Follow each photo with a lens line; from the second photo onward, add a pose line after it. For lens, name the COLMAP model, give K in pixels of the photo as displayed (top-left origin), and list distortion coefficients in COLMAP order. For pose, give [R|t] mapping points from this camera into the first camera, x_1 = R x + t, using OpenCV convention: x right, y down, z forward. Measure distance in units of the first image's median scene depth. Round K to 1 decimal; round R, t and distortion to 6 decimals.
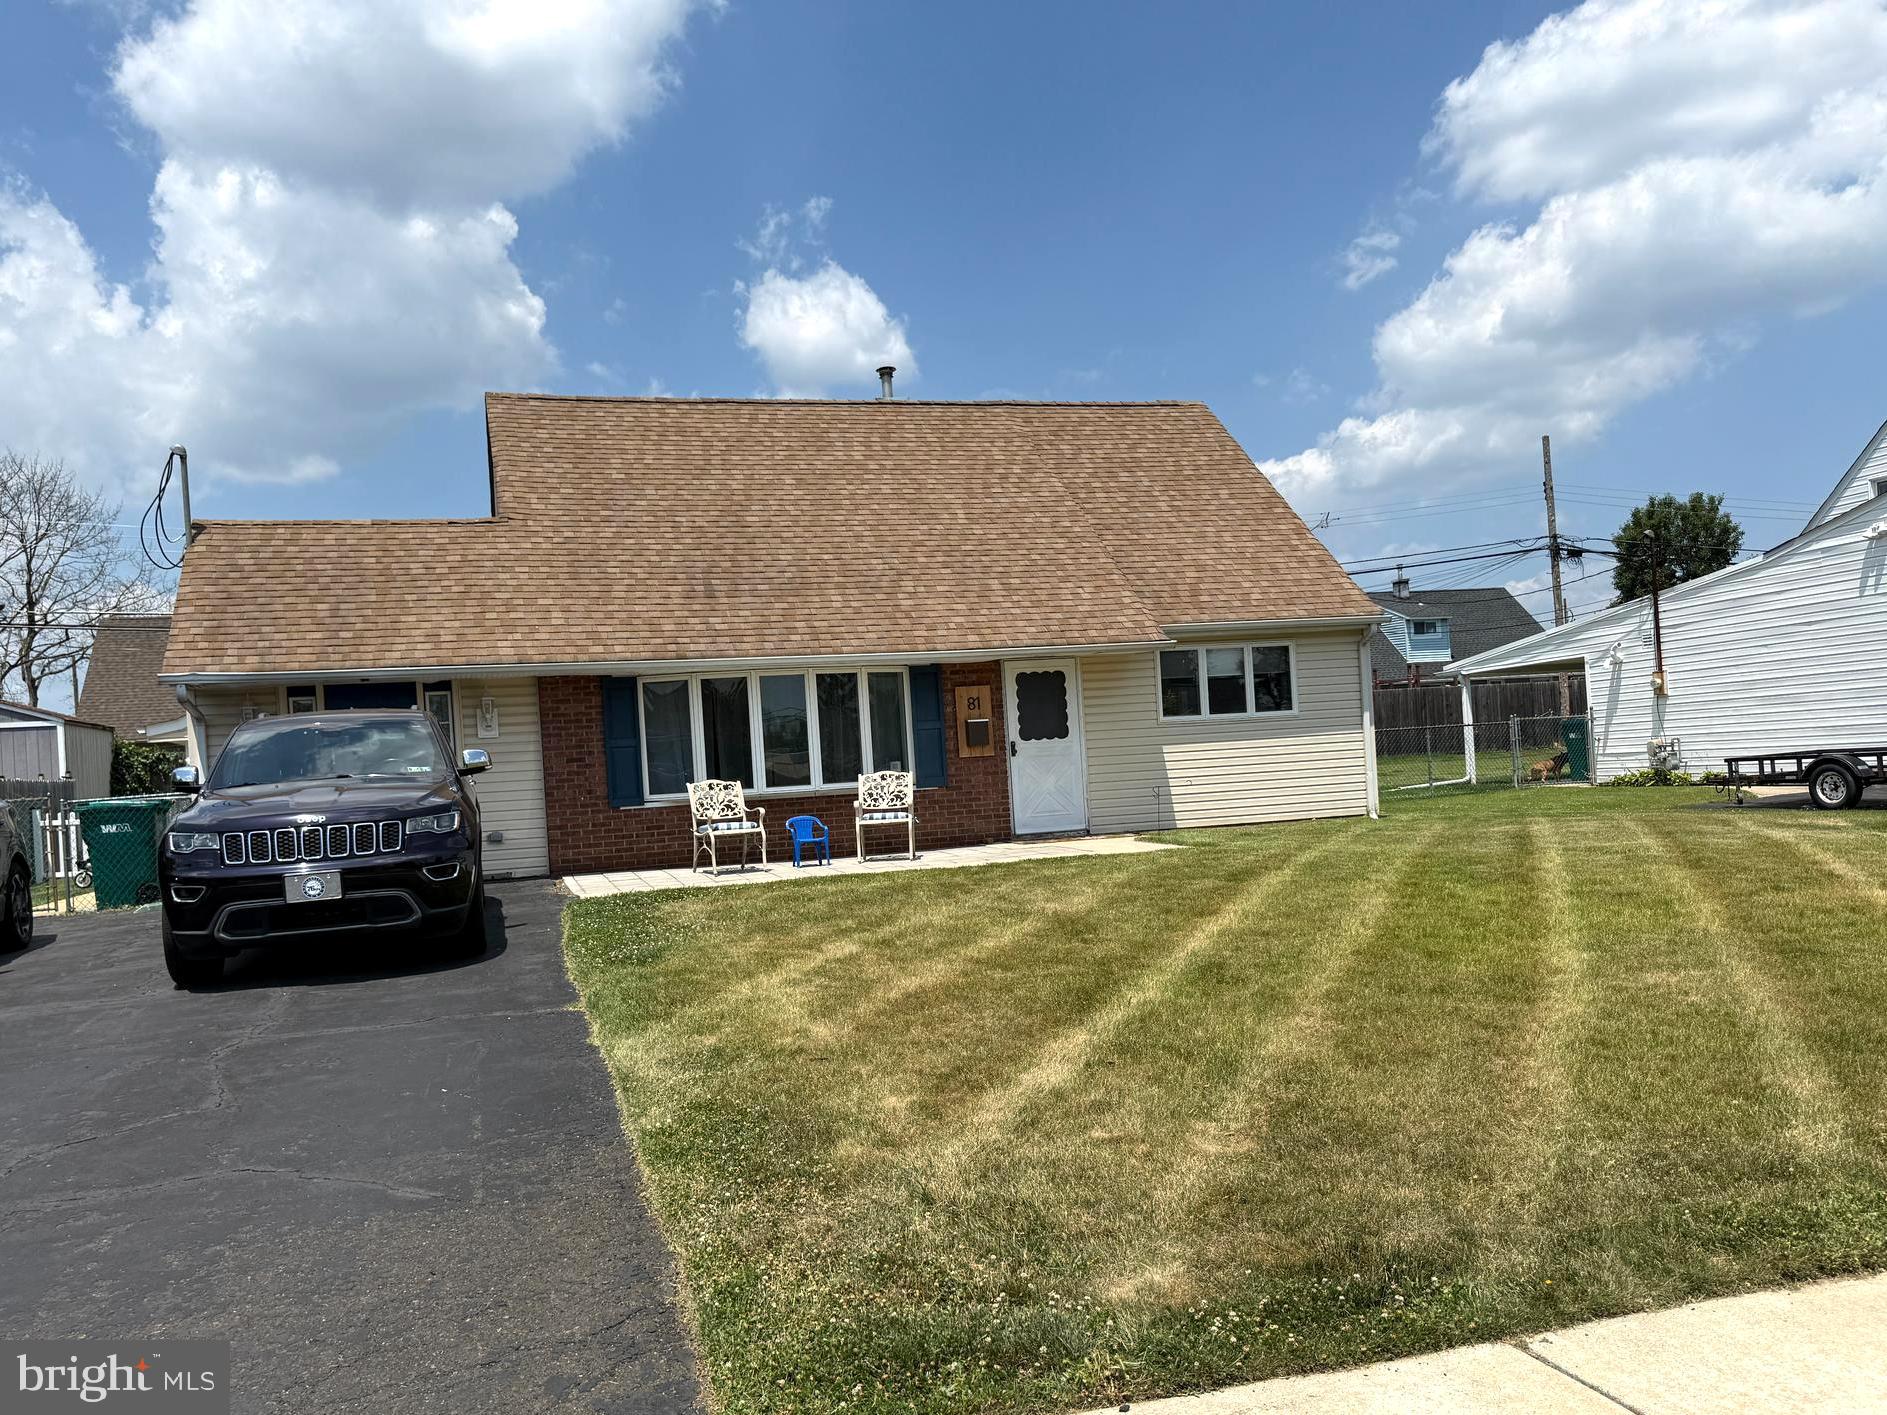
lens RADIAL K [[1546.8, 0, 879.3], [0, 1546.8, 781.6], [0, 0, 1]] dist [0.063477, -0.004244]
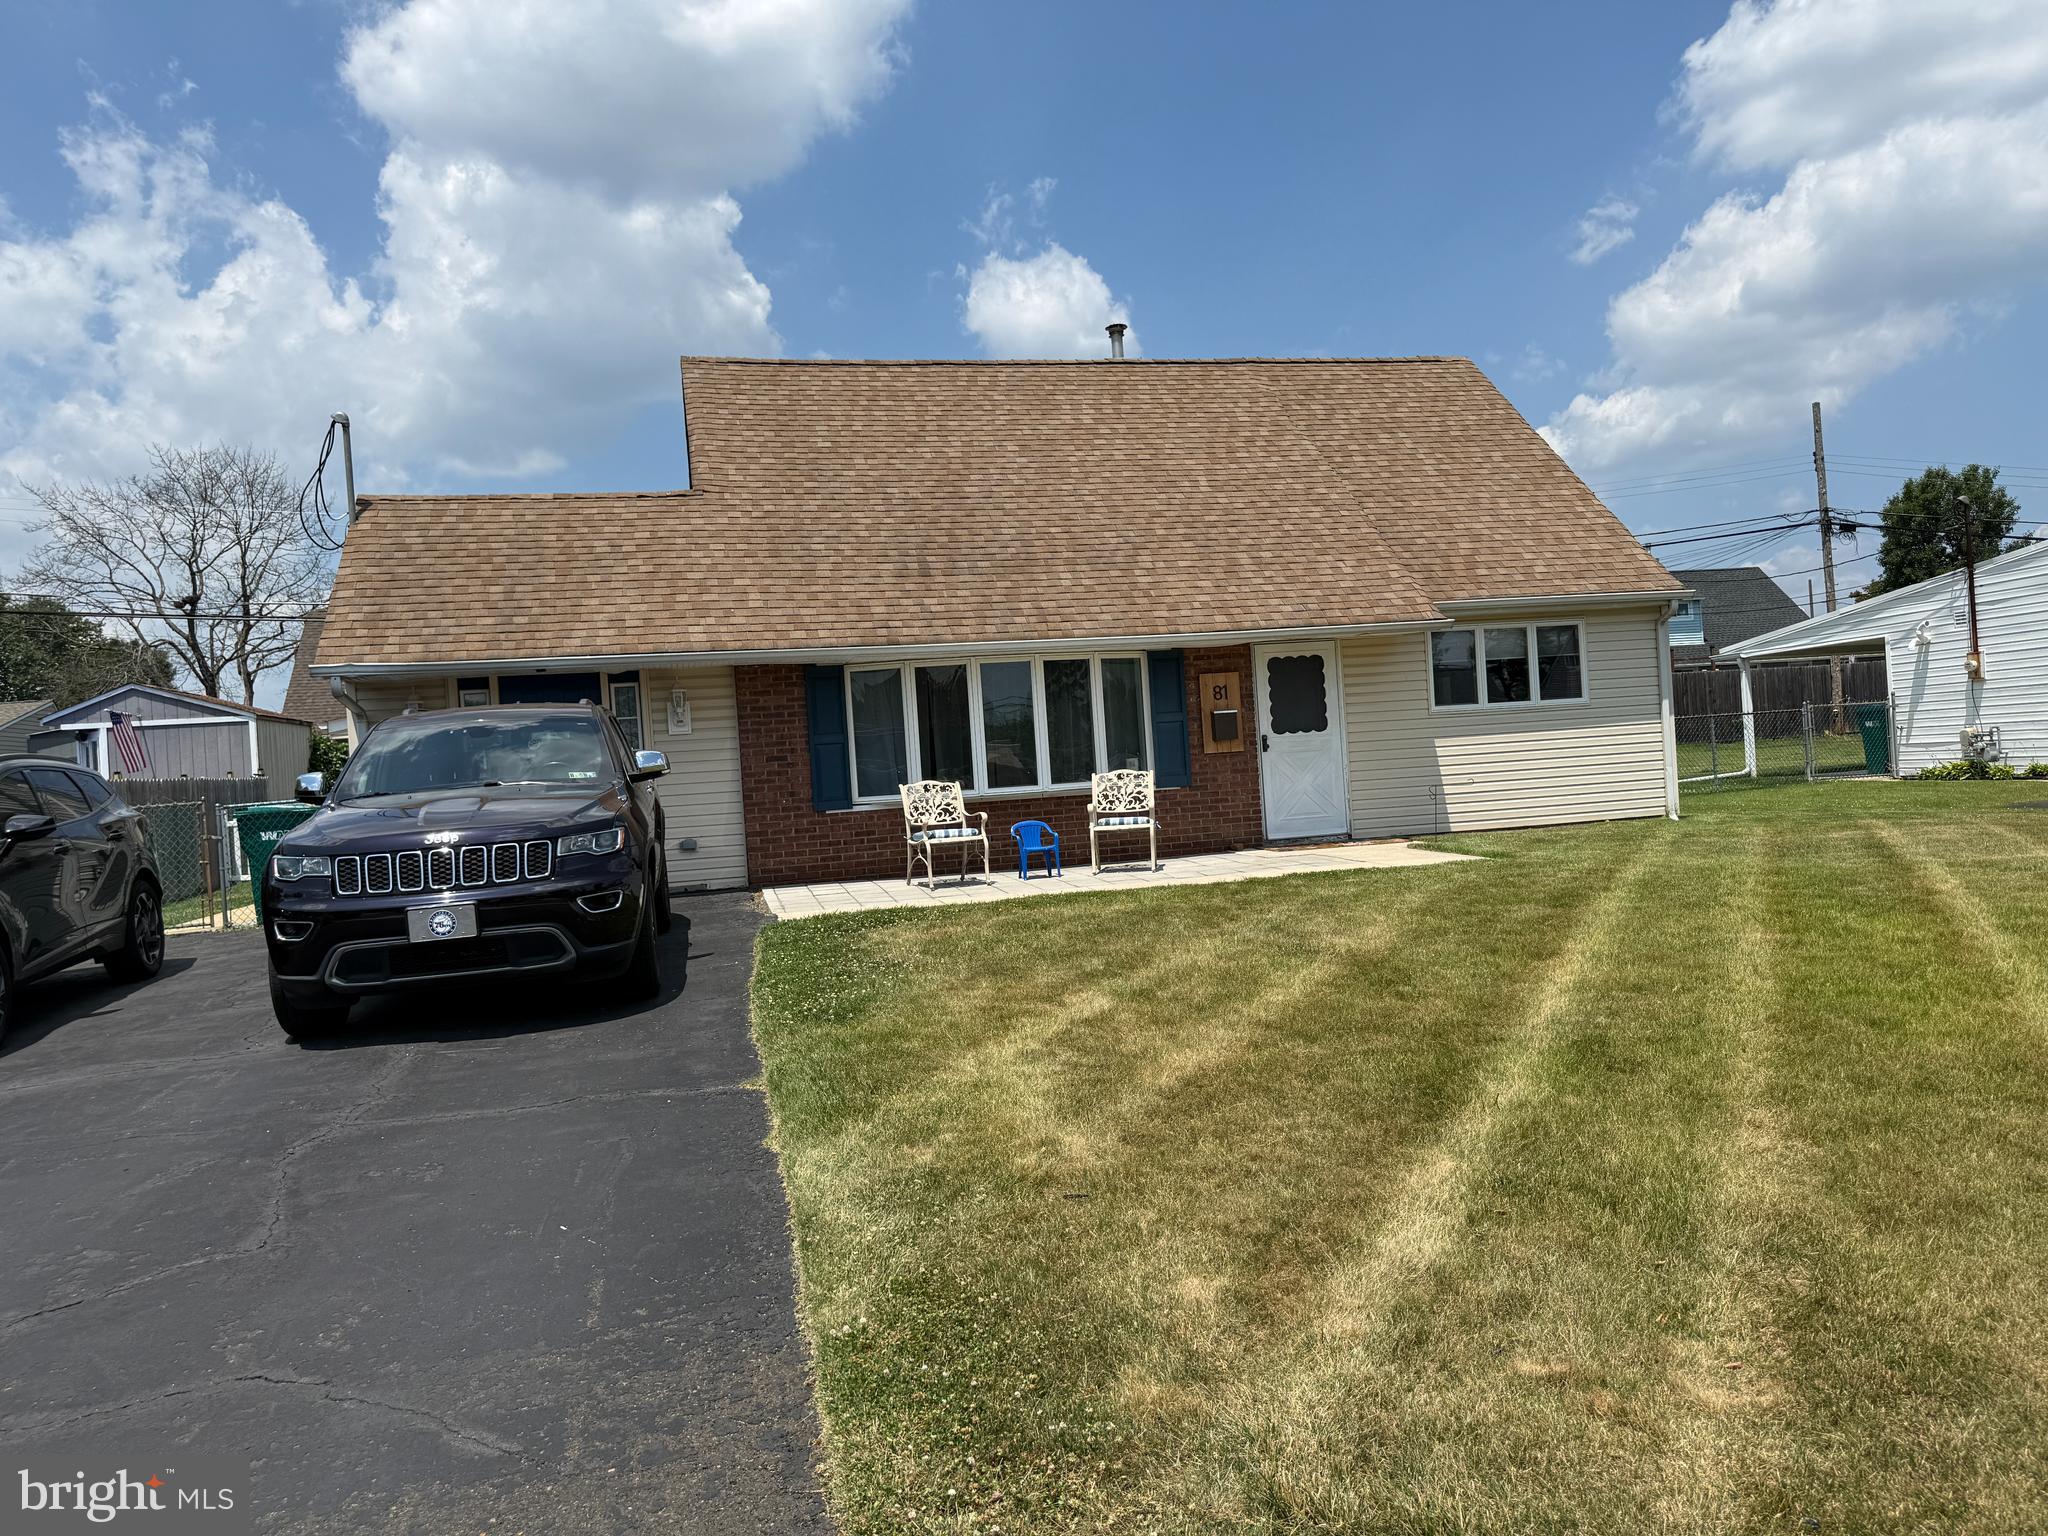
lens RADIAL K [[1546.3, 0, 1019.7], [0, 1546.3, 780.1], [0, 0, 1]] dist [0.056676, -0.028819]
pose [[0.998803, -0.002711, -0.048837, -0.010708], [0.003012, 0.999977, 0.006091, -0.005855], [0.048819, -0.006231, 0.998788, 0.103486]]
